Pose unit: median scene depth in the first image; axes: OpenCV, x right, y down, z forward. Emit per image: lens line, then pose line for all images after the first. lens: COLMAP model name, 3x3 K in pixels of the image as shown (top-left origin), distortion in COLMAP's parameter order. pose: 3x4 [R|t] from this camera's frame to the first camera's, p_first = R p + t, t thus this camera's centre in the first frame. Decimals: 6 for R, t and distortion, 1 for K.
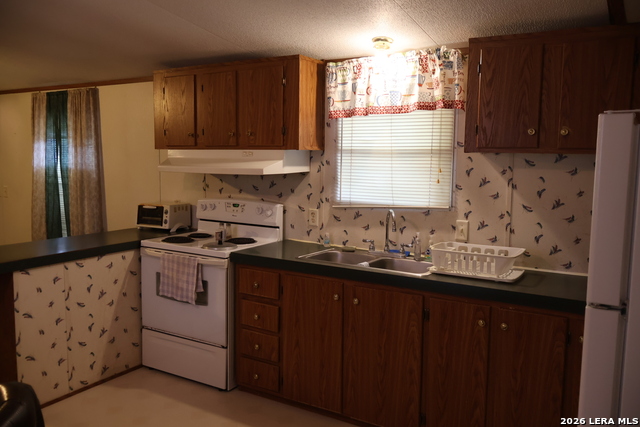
lens RADIAL K [[538.6, 0, 317.1], [0, 538.6, 209.2], [0, 0, 1]] dist [-0.005277, 0.018737]
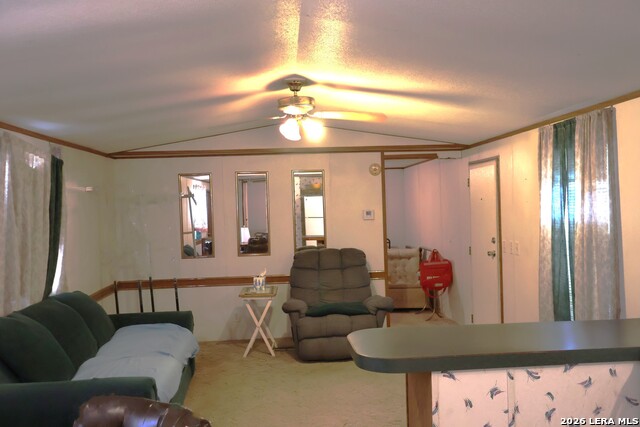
lens RADIAL K [[582.3, 0, 320.1], [0, 582.3, 213.7], [0, 0, 1]] dist [-0.021594, 0.000000]
pose [[0.576719, -0.012183, -0.816852, -0.019733], [-0.054677, 0.997071, -0.053474, -0.033705], [0.815111, 0.075502, 0.574364, 0.348643]]
